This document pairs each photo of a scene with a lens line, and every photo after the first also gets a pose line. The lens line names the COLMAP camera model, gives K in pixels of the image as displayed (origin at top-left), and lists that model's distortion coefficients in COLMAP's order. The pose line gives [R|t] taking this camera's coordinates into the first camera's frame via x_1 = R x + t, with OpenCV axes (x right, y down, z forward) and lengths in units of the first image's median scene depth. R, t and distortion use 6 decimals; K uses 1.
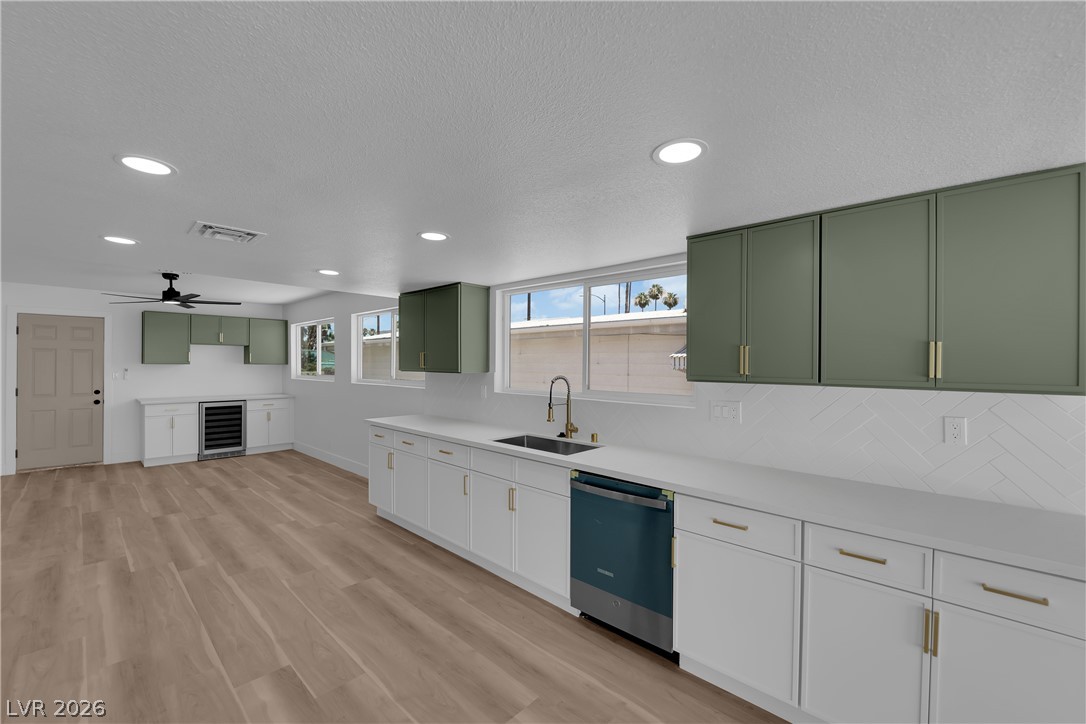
lens RADIAL K [[437.0, 0, 539.1], [0, 437.0, 363.7], [0, 0, 1]] dist [-0.011080, -0.003439]
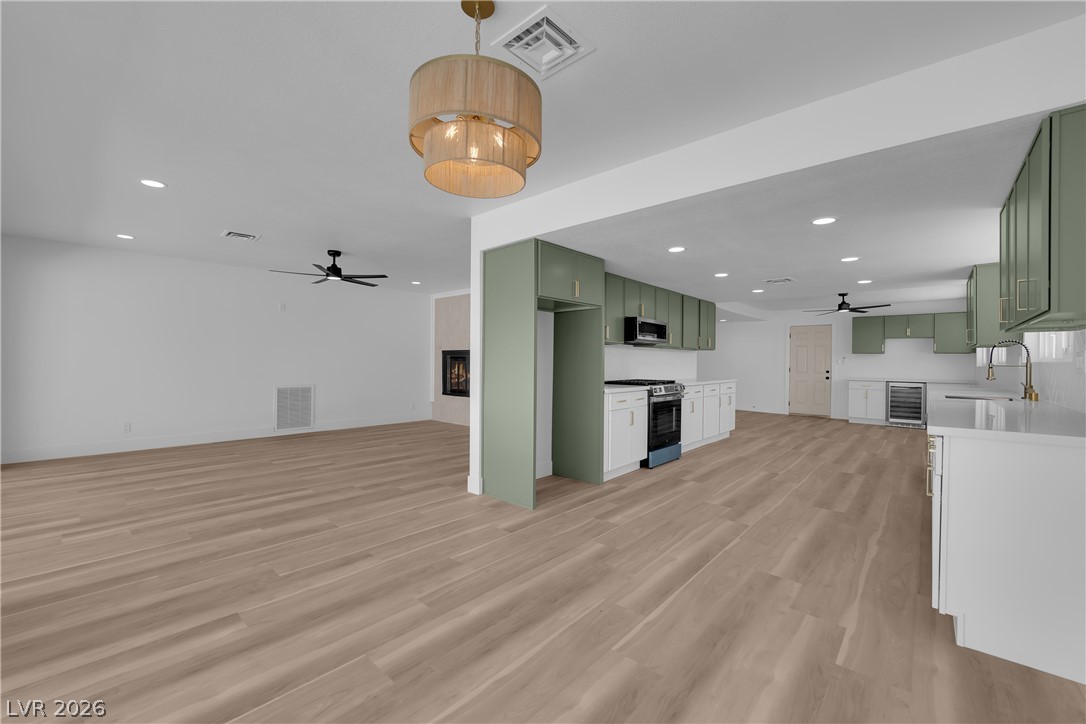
lens RADIAL K [[437.0, 0, 535.9], [0, 437.0, 361.3], [0, 0, 1]] dist [-0.011080, -0.003439]
pose [[0.012375, -0.008416, -0.999888, 0.683896], [-0.013190, 0.999876, -0.008579, 0.066937], [0.999836, 0.013295, 0.012263, -0.117960]]
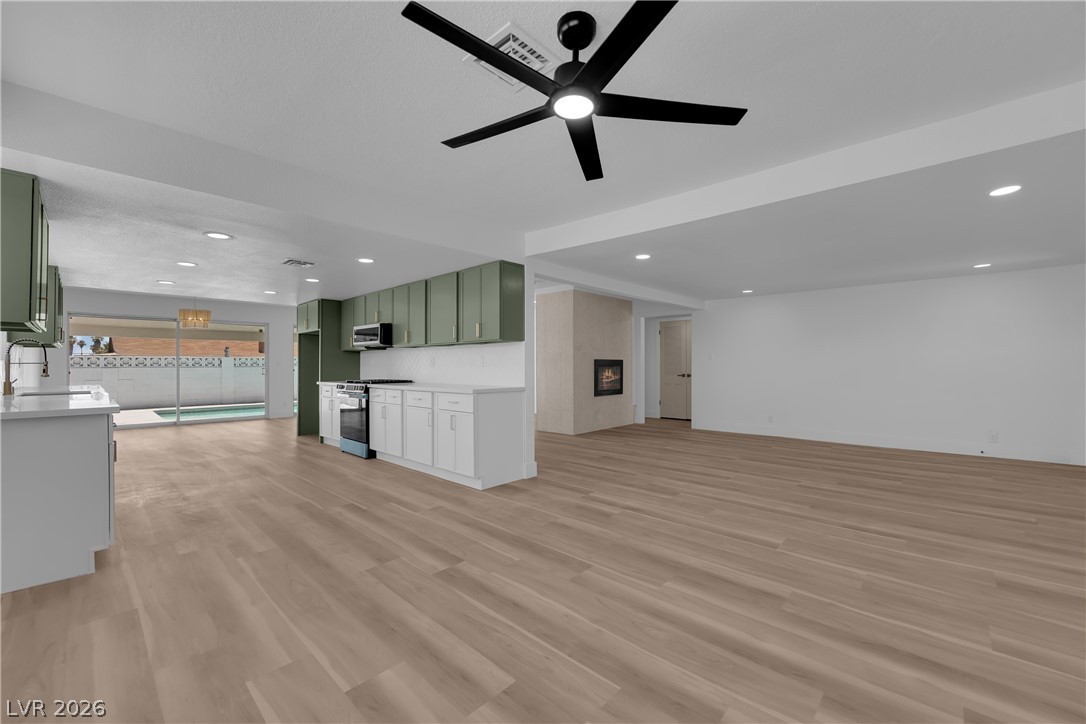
lens RADIAL K [[437.0, 0, 544.6], [0, 437.0, 364.4], [0, 0, 1]] dist [-0.011080, -0.003439]
pose [[-0.999985, -0.005125, -0.001910, -0.815829], [-0.005127, 0.999987, 0.000768, 0.055288], [0.001906, 0.000778, -0.999998, 1.319856]]
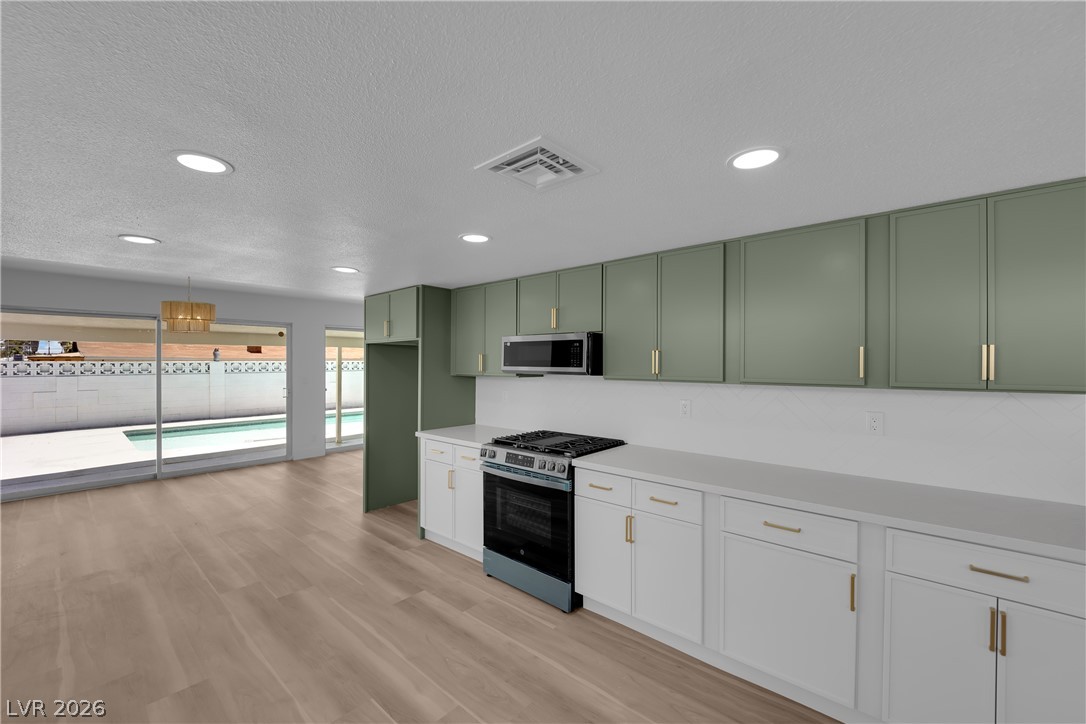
lens RADIAL K [[437.0, 0, 537.3], [0, 437.0, 359.9], [0, 0, 1]] dist [-0.011080, -0.003439]
pose [[-0.999575, -0.009811, -0.027456, -0.329011], [-0.009795, 0.999952, -0.000703, -0.010129], [0.027462, -0.000434, -0.999623, 0.766133]]
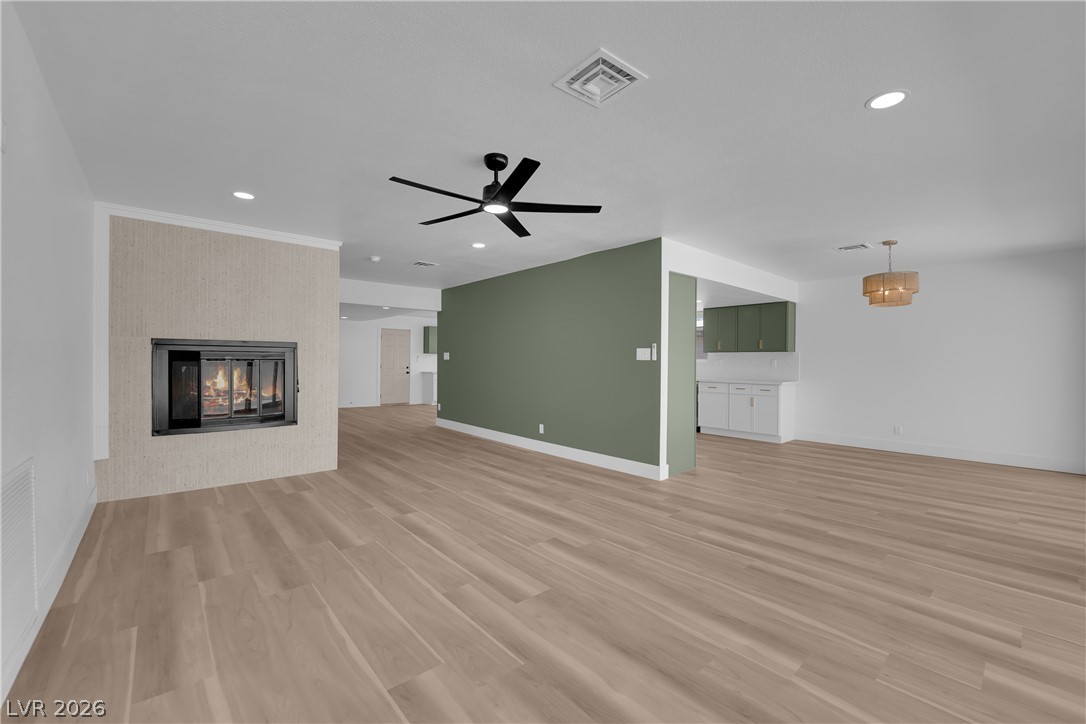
lens RADIAL K [[437.0, 0, 536.7], [0, 437.0, 363.5], [0, 0, 1]] dist [-0.011080, -0.003439]
pose [[0.993419, -0.000740, -0.114530, -0.248488], [0.000623, 0.999999, -0.001063, 0.059510], [0.114531, 0.000984, 0.993419, -1.131396]]
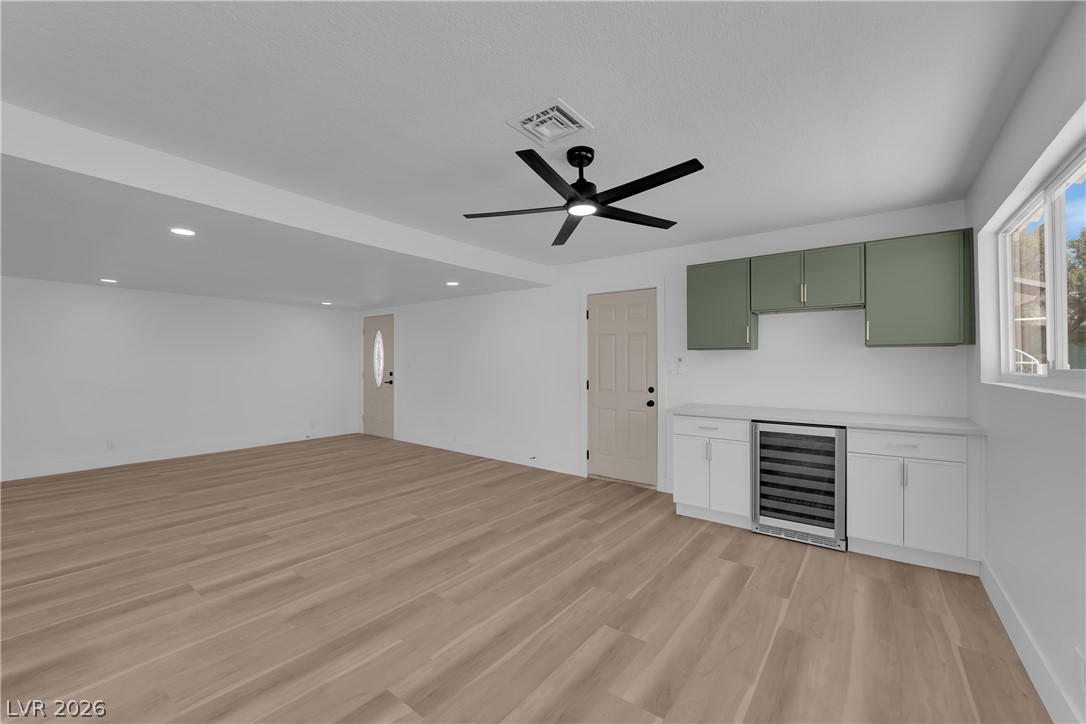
lens RADIAL K [[437.0, 0, 536.5], [0, 437.0, 360.8], [0, 0, 1]] dist [-0.011080, -0.003439]
pose [[0.093745, -0.012738, -0.995515, -0.368308], [0.000759, 0.999919, -0.012723, 0.031187], [0.995596, 0.000437, 0.093747, 0.892619]]
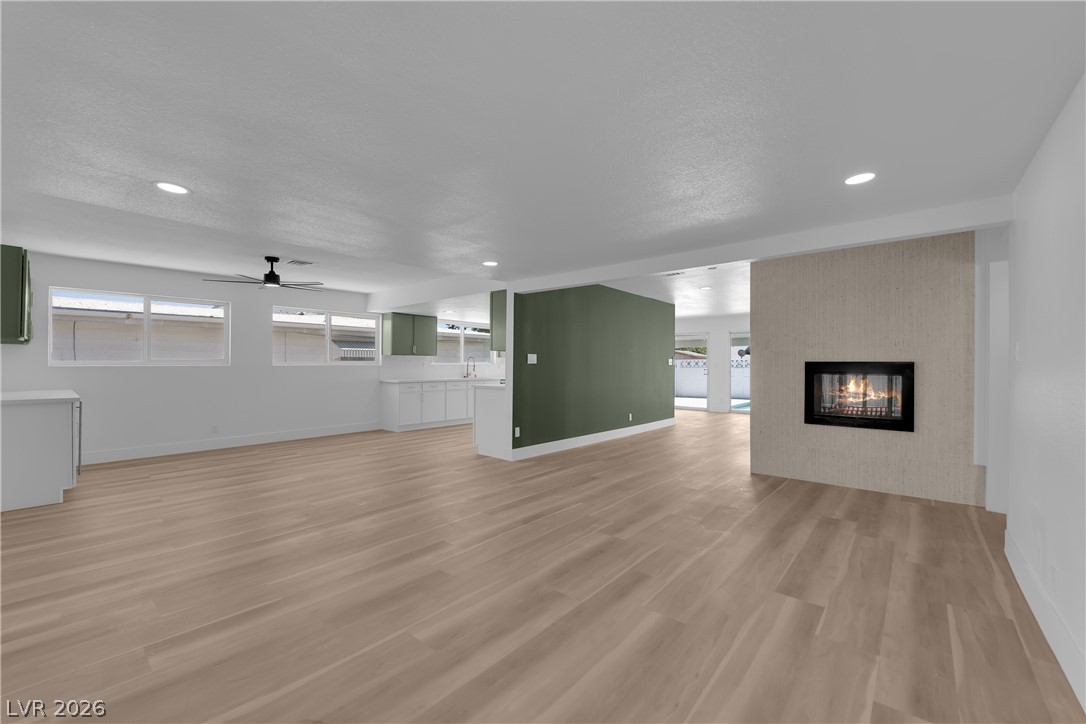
lens RADIAL K [[437.0, 0, 544.9], [0, 437.0, 364.4], [0, 0, 1]] dist [-0.011080, -0.003439]
pose [[-0.023507, -0.006570, 0.999702, -1.885347], [-0.000138, 0.999978, 0.006569, 0.038816], [-0.999724, 0.000016, -0.023508, 0.368046]]
